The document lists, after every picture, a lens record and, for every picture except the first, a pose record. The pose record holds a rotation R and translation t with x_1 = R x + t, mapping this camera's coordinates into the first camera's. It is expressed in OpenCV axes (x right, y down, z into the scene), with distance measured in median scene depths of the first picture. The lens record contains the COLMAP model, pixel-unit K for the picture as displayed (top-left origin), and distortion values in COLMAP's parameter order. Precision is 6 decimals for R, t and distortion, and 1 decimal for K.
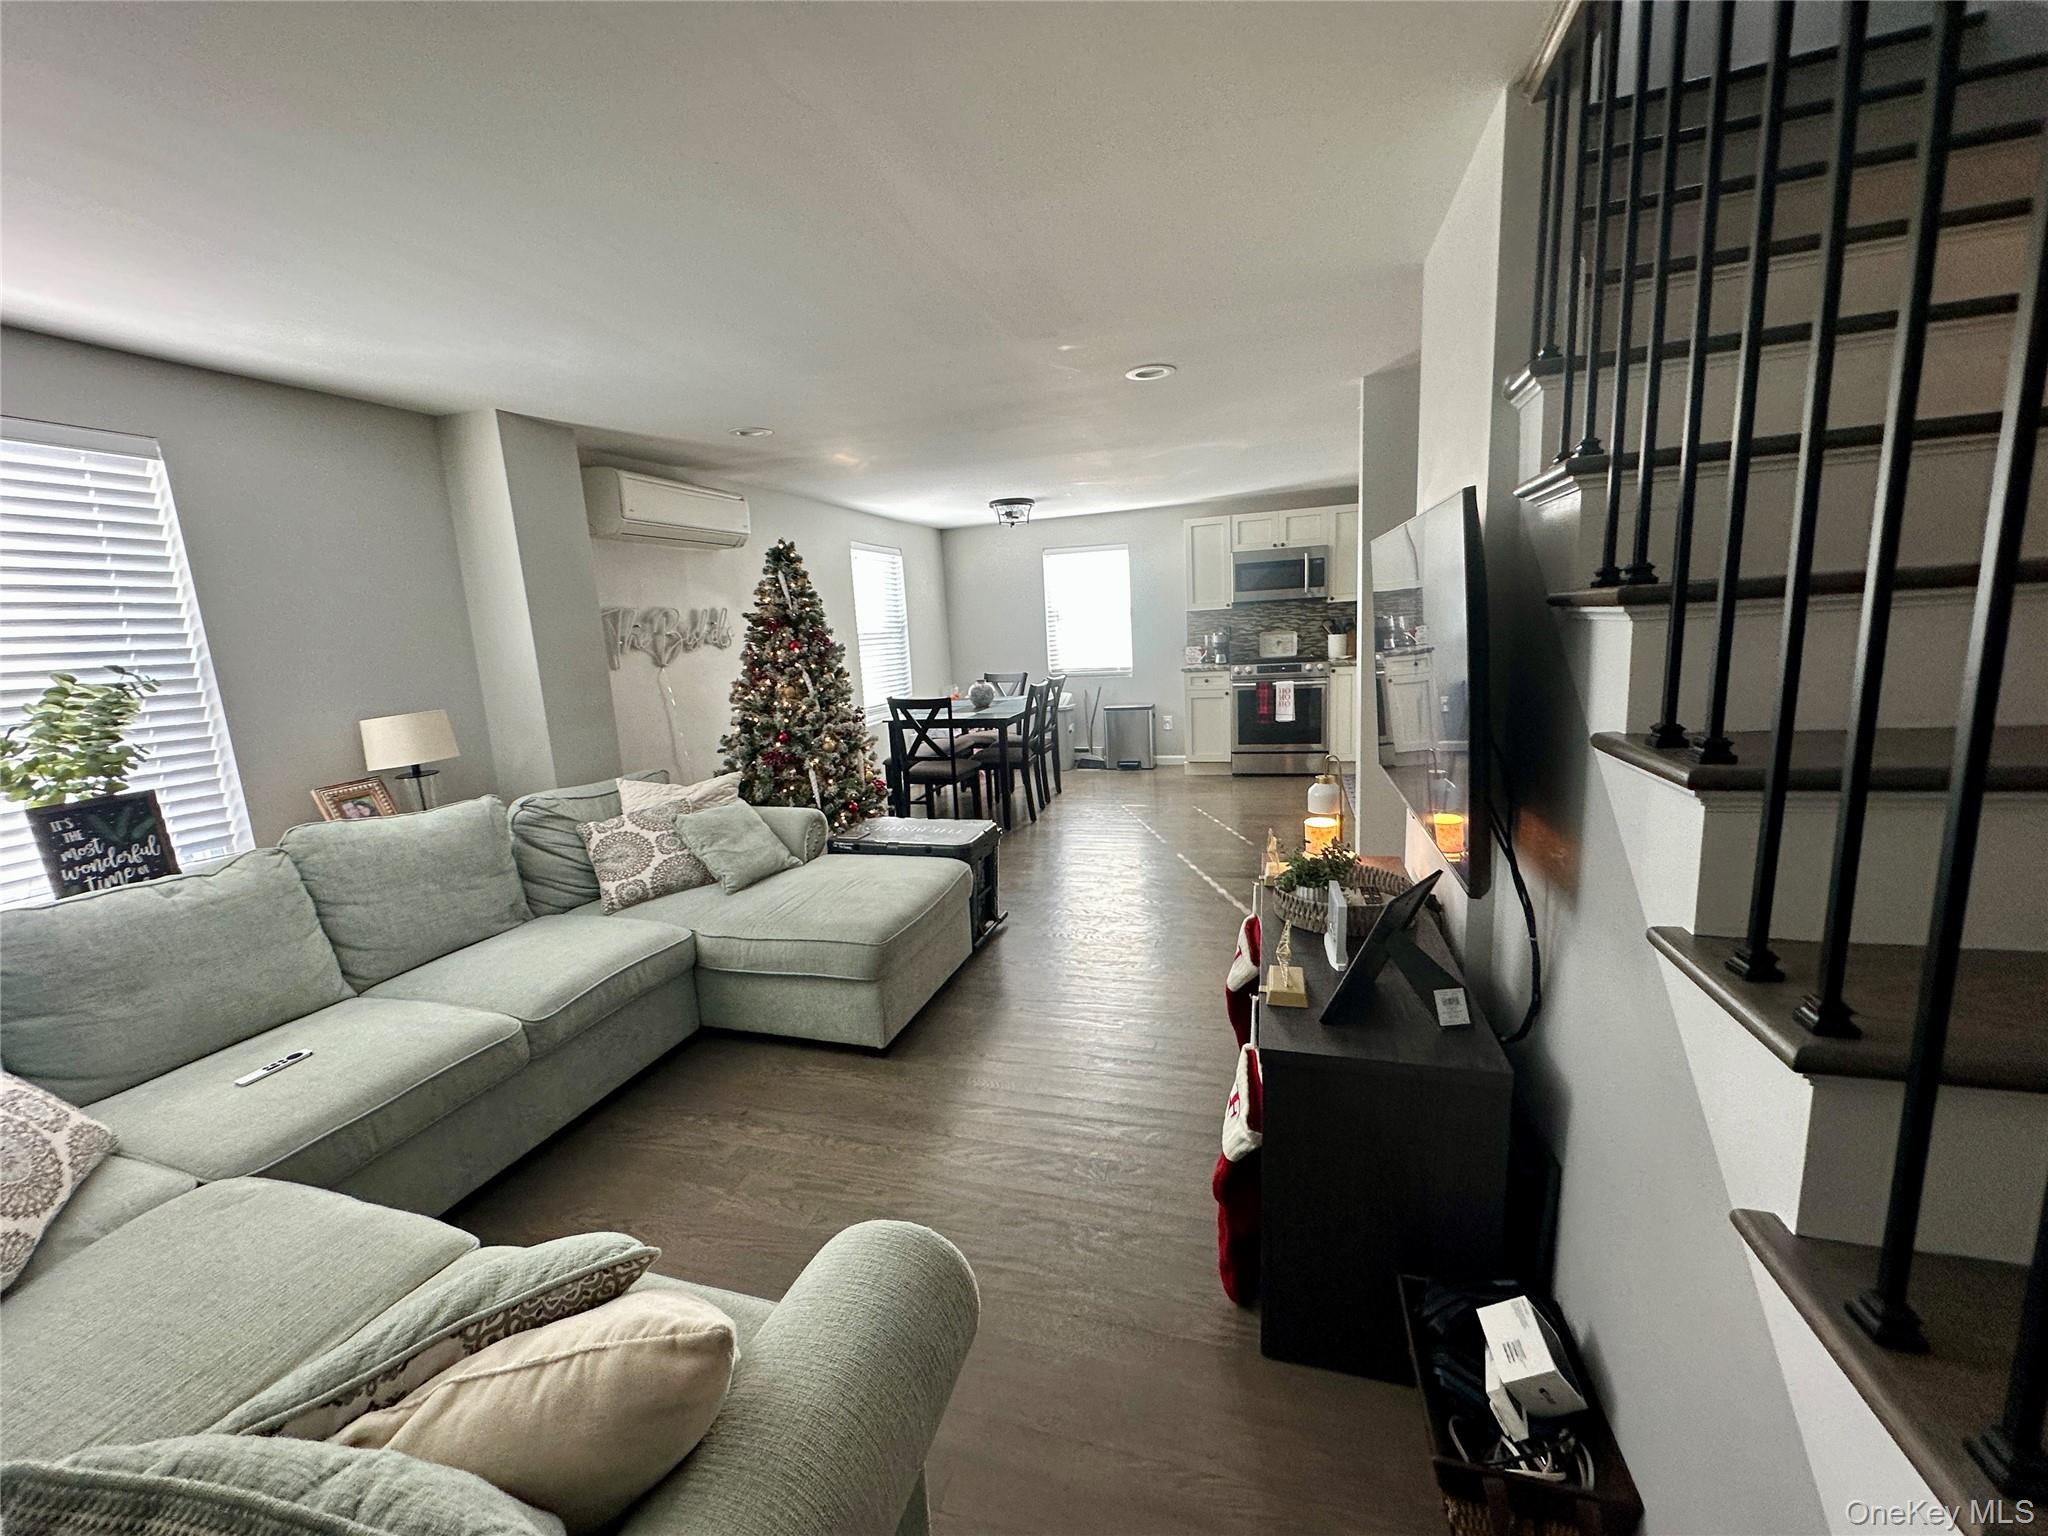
lens RADIAL K [[815.0, 0, 1020.8], [0, 815.0, 764.7], [0, 0, 1]] dist [0.000661, 0.000226]
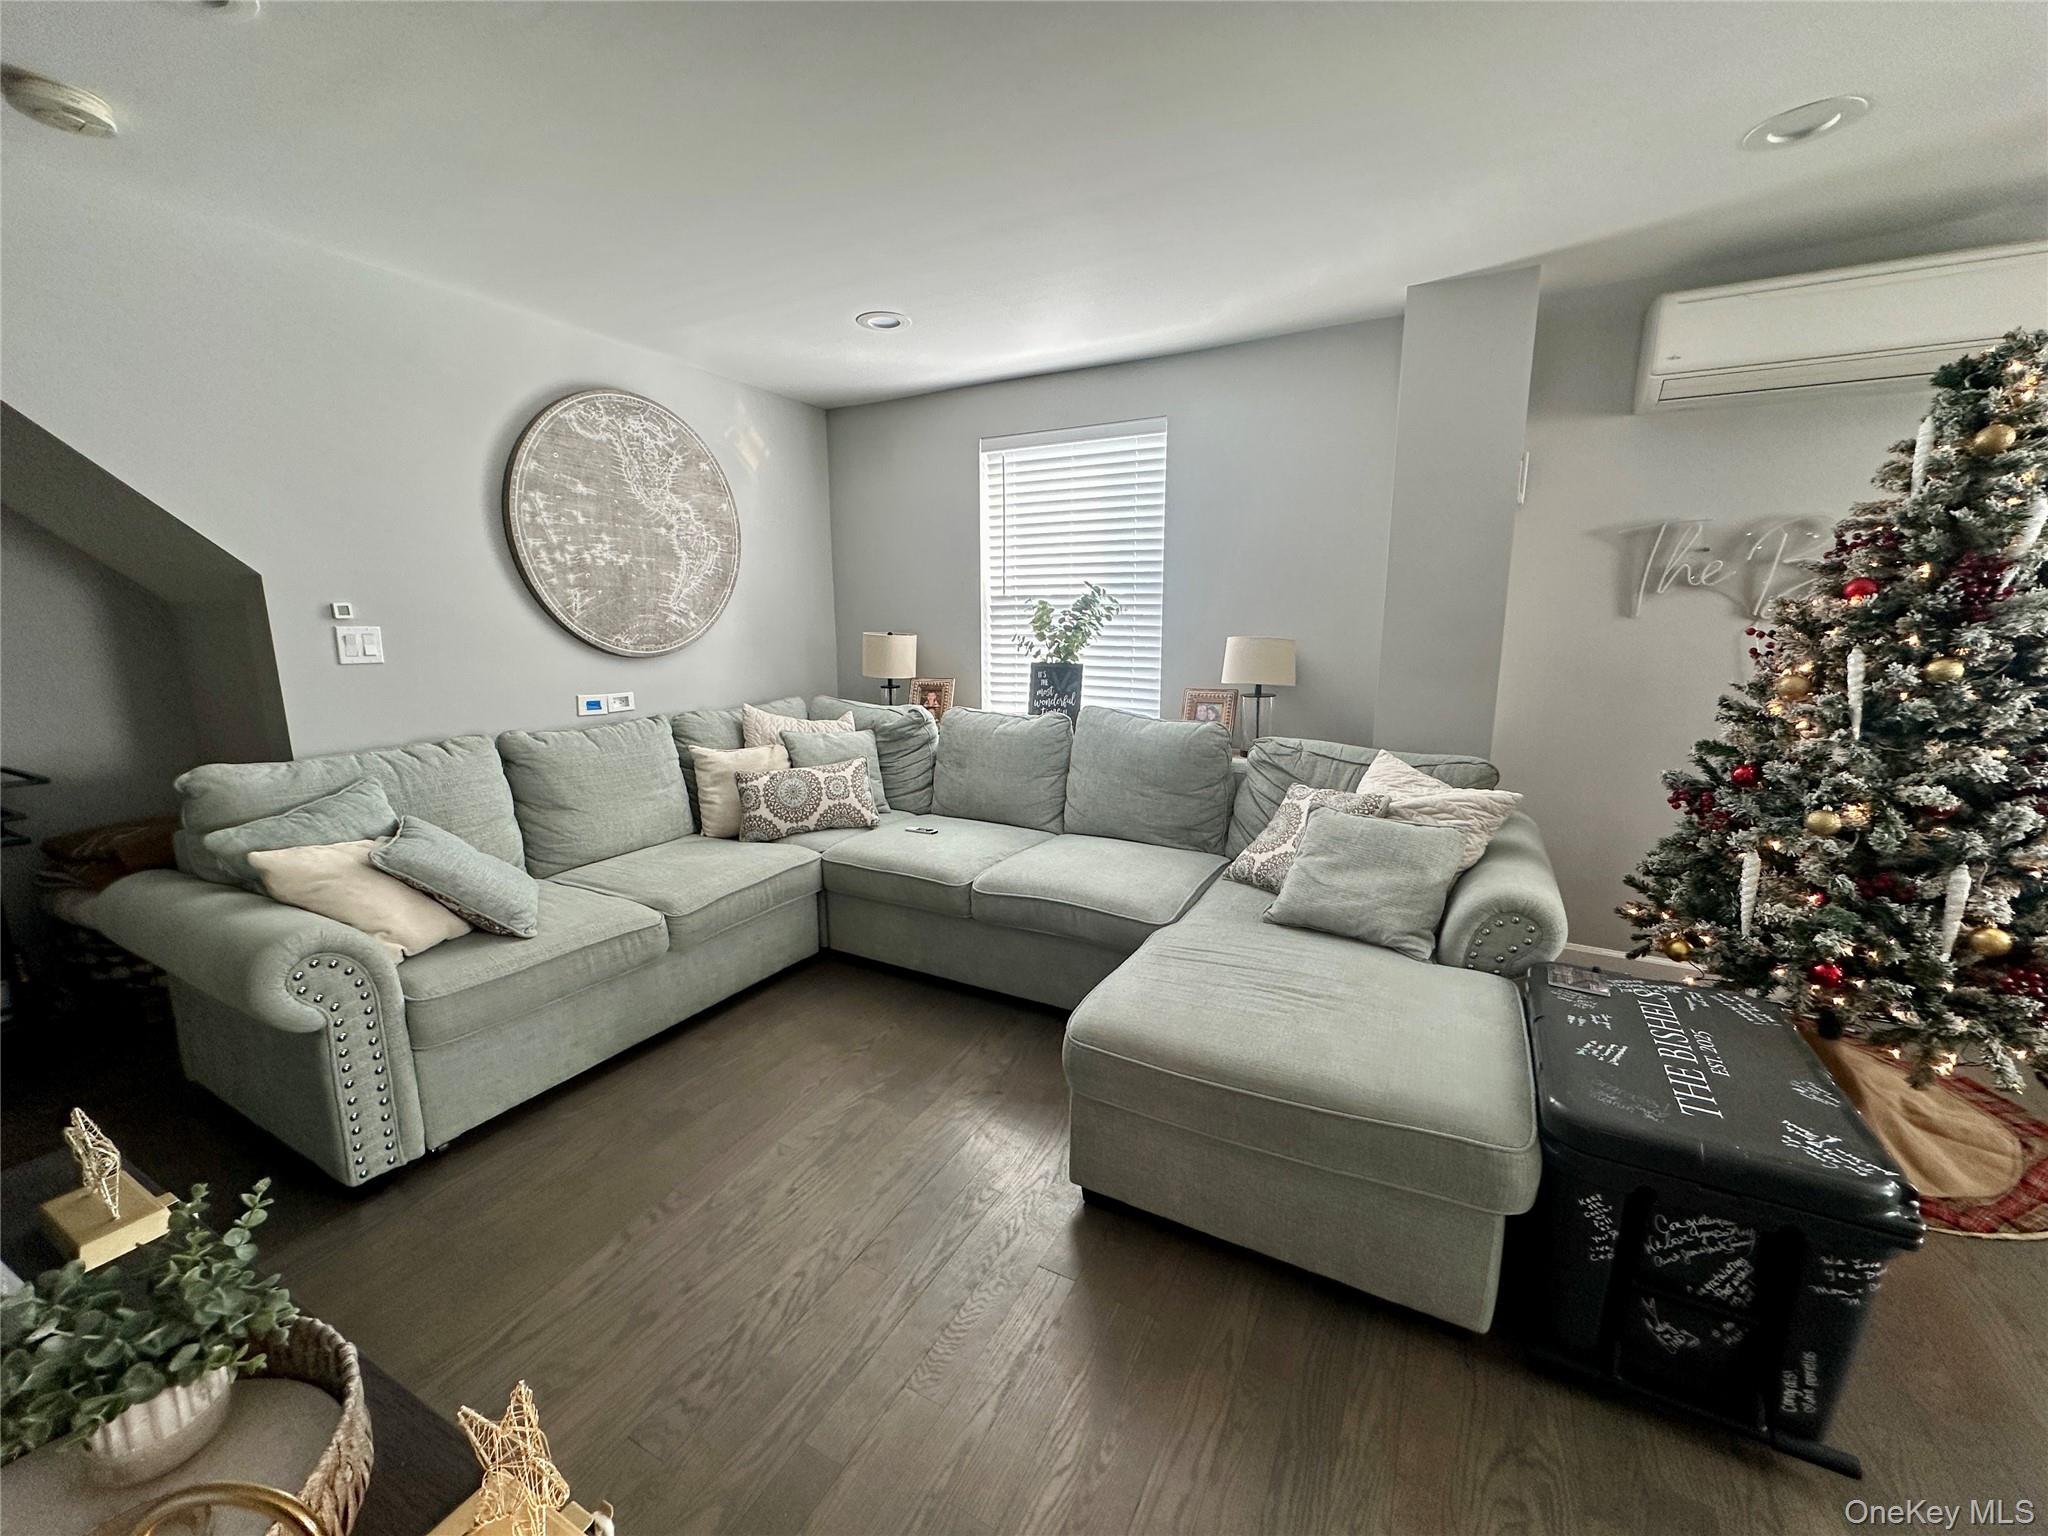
lens RADIAL K [[817.2, 0, 1024.0], [0, 817.2, 768.0], [0, 0, 1]] dist [-0.002735, 0.000097]
pose [[-0.193634, 0.242290, -0.950685, 0.207192], [-0.155457, 0.949204, 0.273576, -0.082309], [0.968679, 0.200764, -0.146132, 0.508035]]
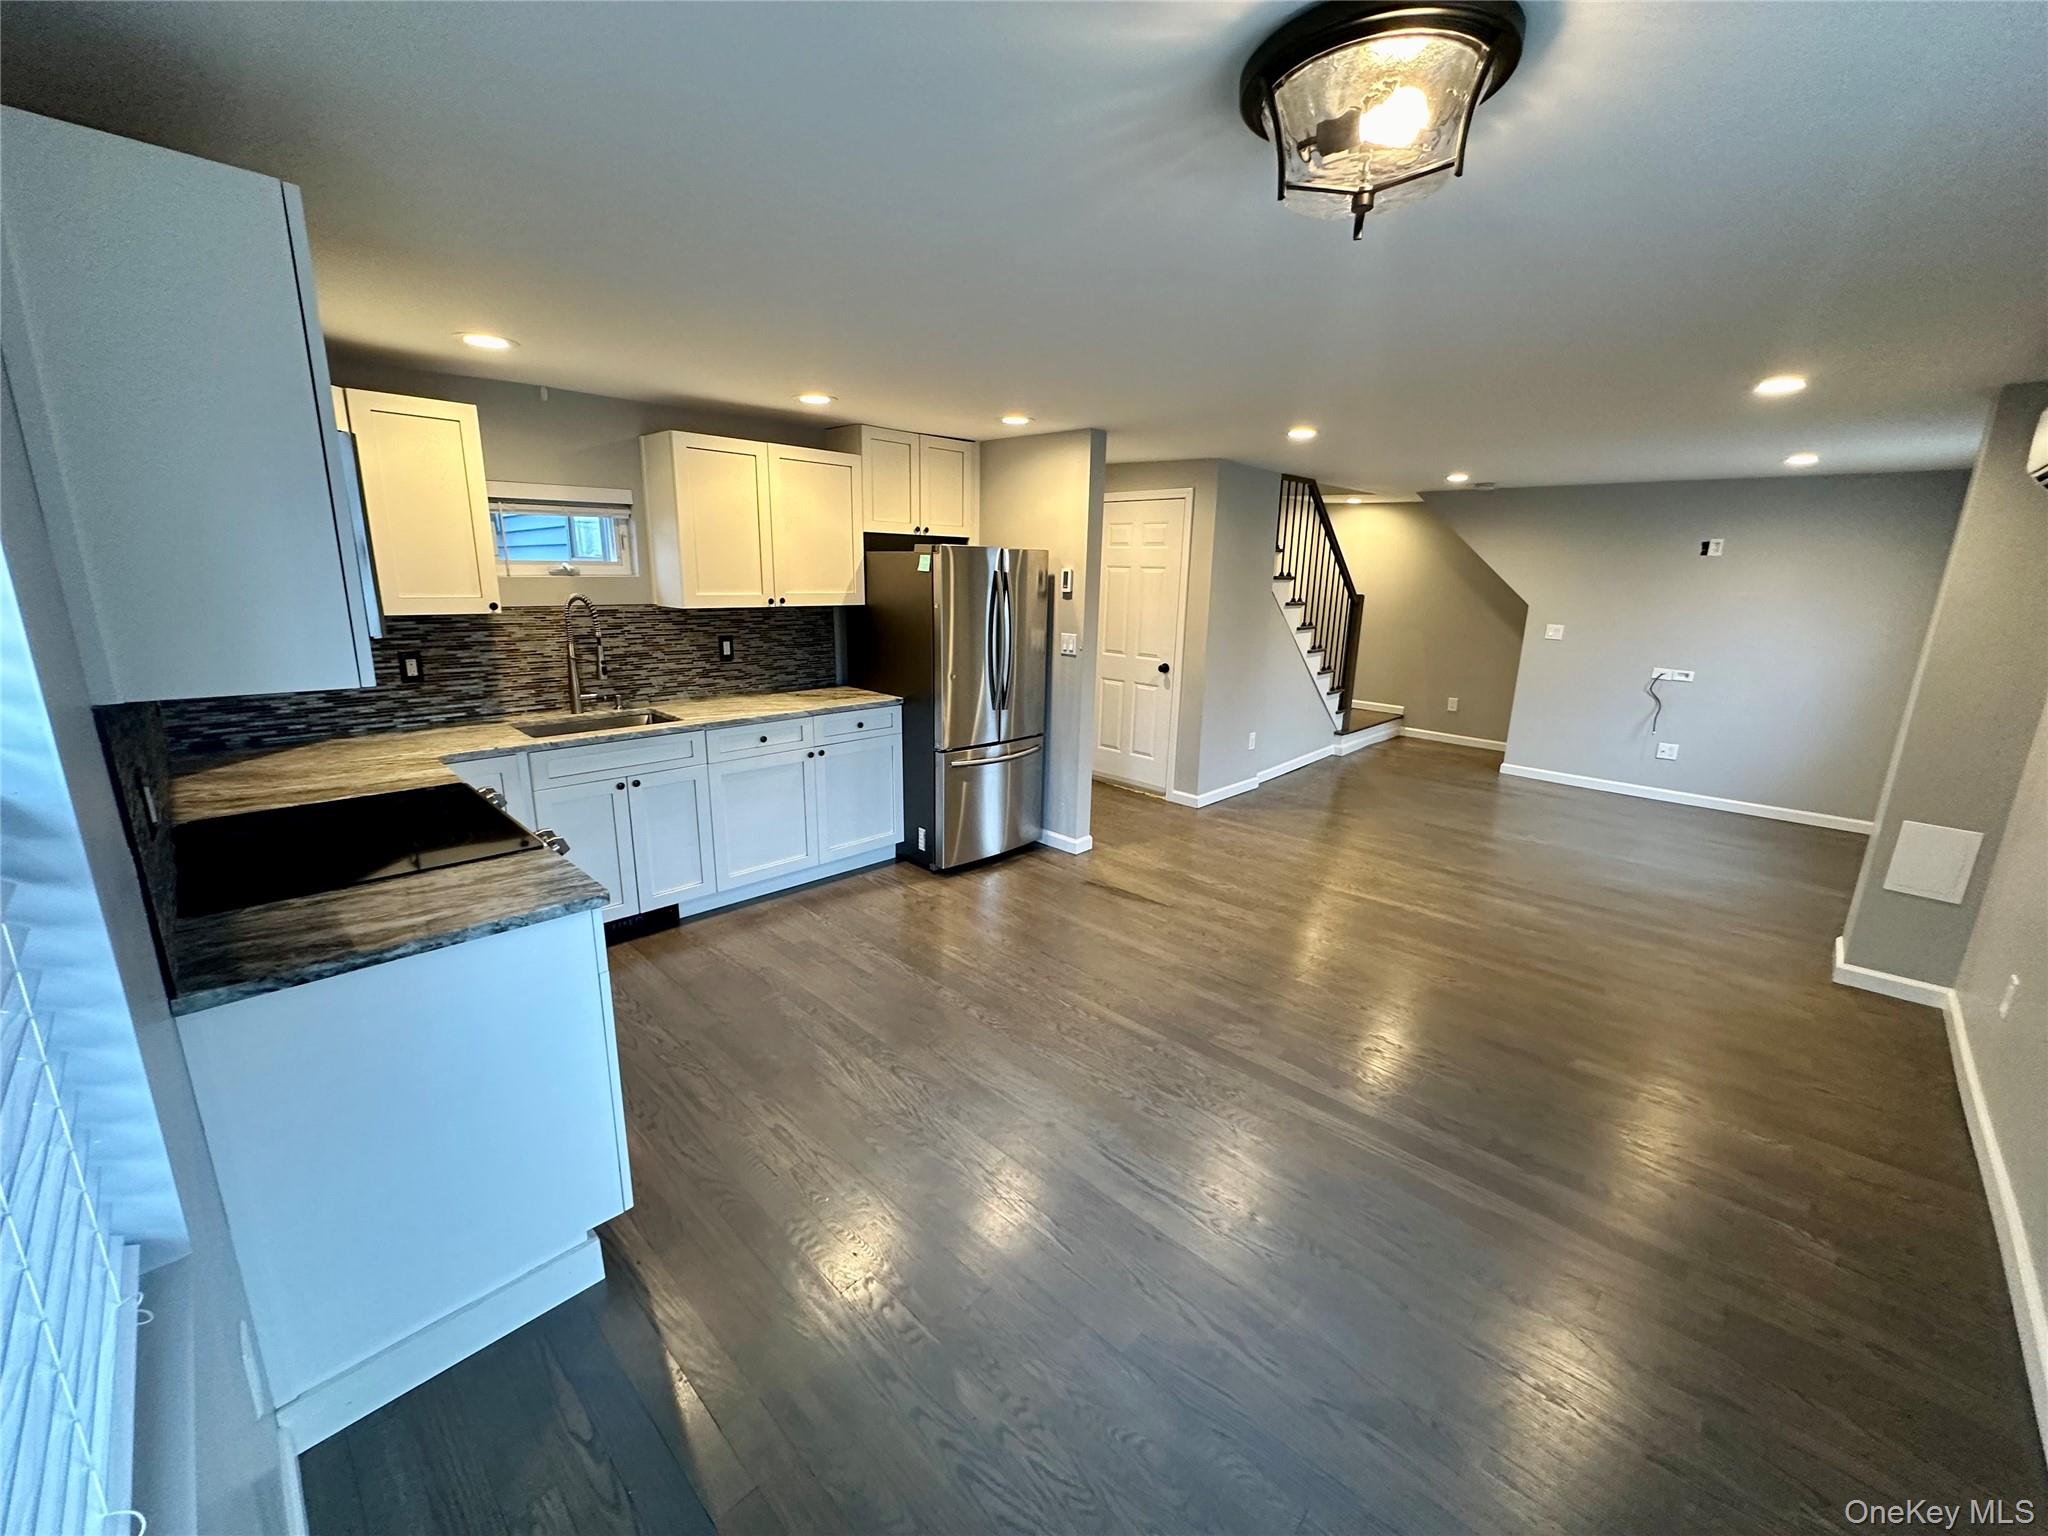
lens RADIAL K [[815.4, 0, 1023.2], [0, 815.4, 769.3], [0, 0, 1]] dist [-0.001056, -0.000164]
pose [[-0.891799, -0.068809, 0.447169, -0.038791], [0.110036, 0.925703, 0.361892, -0.305226], [-0.438847, 0.371939, -0.817970, 1.500202]]
